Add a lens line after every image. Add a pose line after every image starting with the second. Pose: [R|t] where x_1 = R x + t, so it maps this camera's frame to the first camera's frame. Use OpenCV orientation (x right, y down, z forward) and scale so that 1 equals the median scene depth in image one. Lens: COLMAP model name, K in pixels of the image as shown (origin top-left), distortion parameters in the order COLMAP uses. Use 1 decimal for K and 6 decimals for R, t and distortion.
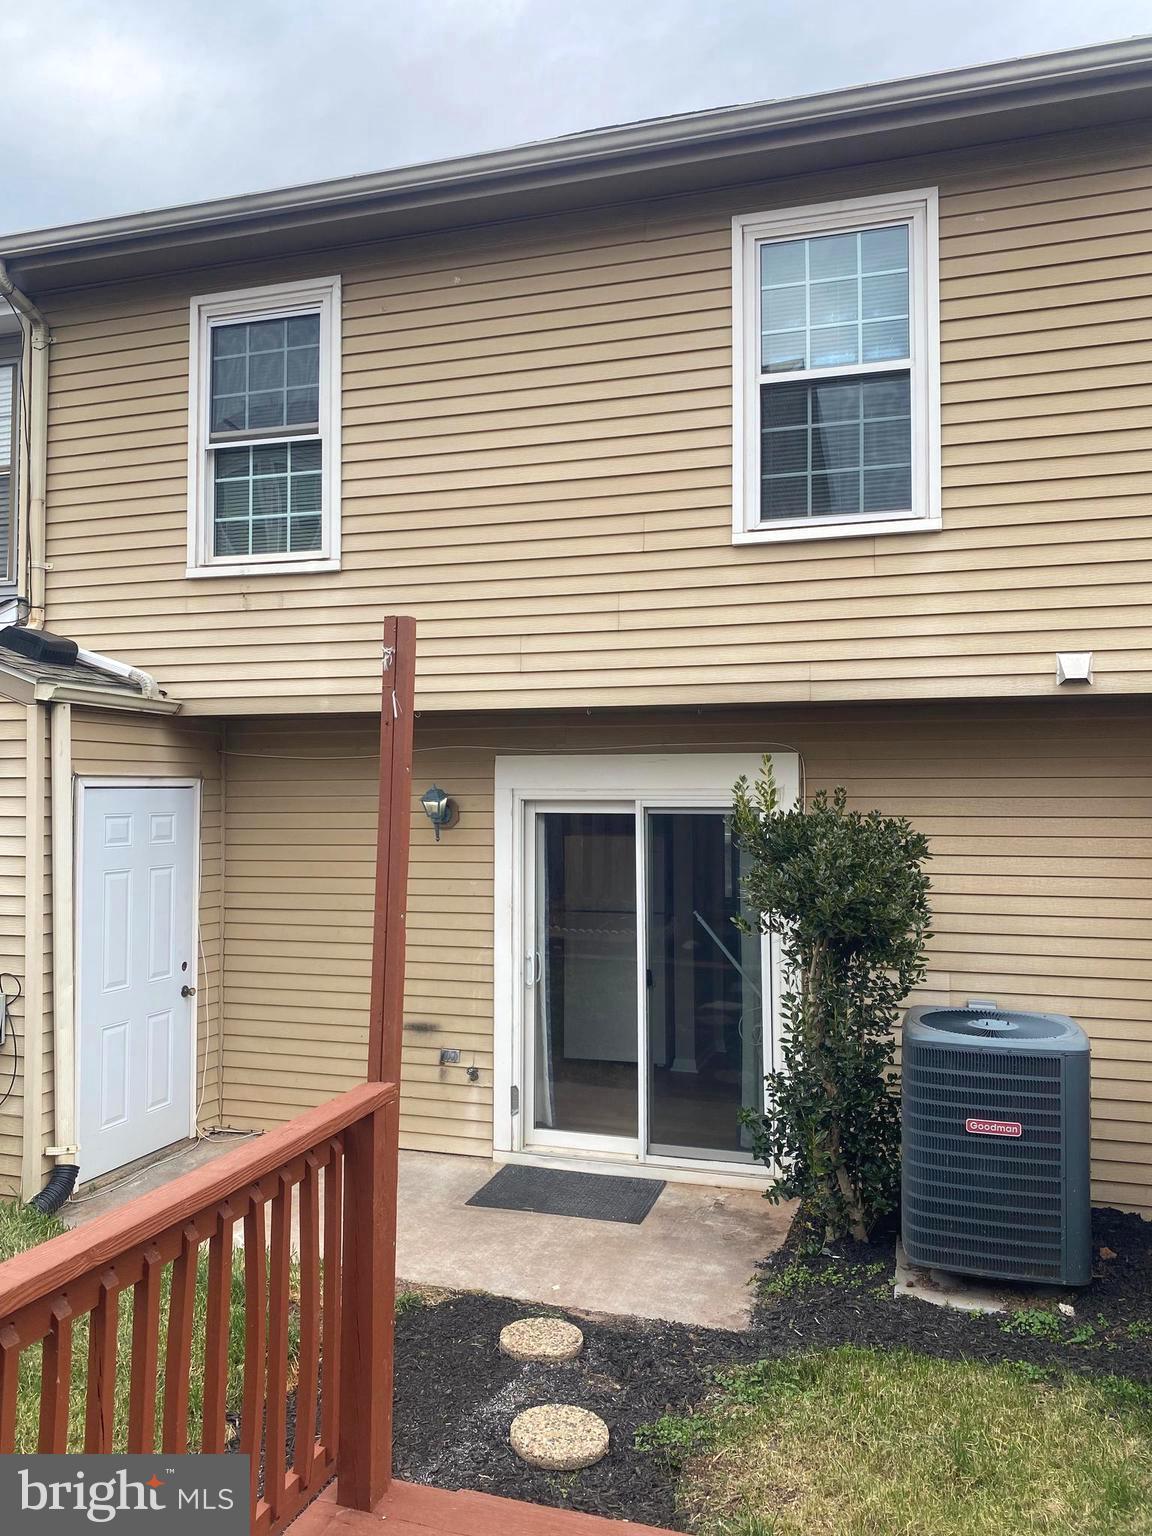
lens RADIAL K [[1167.0, 0, 576.0], [0, 1167.0, 768.0], [0, 0, 1]] dist [0.037117, -0.012226]
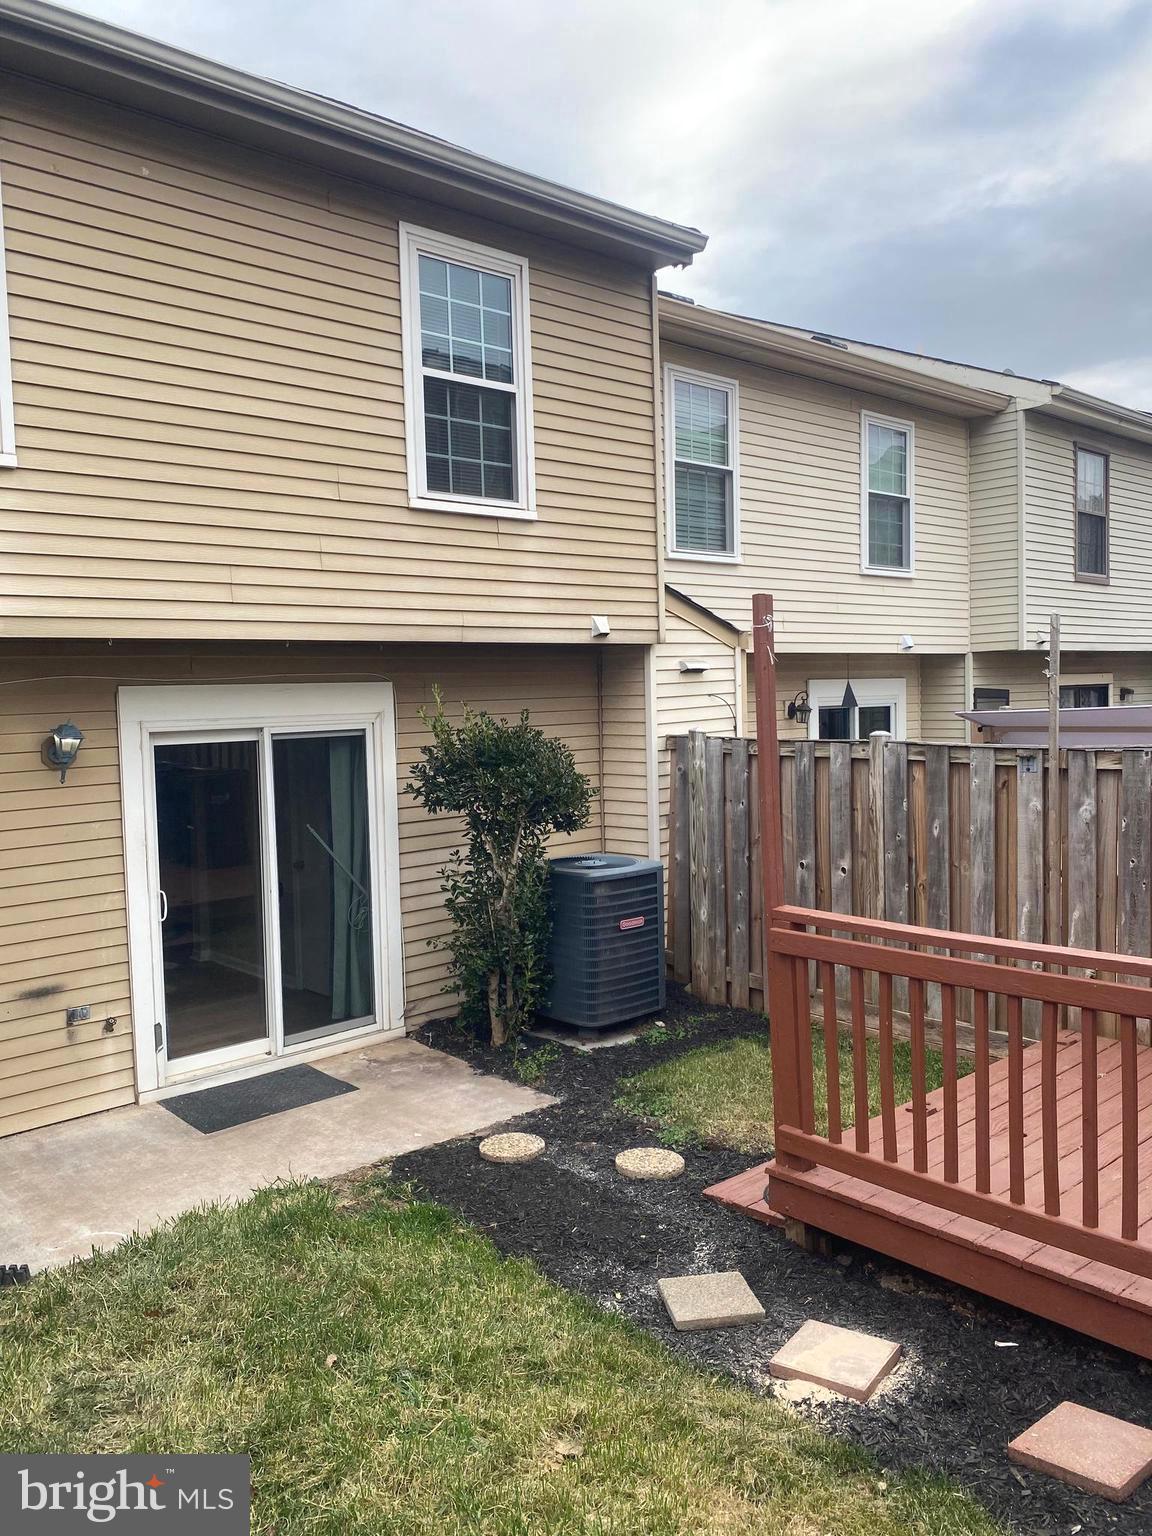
lens RADIAL K [[1141.9, 0, 513.3], [0, 1141.9, 787.3], [0, 0, 1]] dist [0.082770, -0.143944]
pose [[0.529438, -0.078580, 0.844702, -0.824694], [0.018481, 0.996533, 0.081121, 0.000950], [-0.848147, -0.027337, 0.529054, 0.282736]]
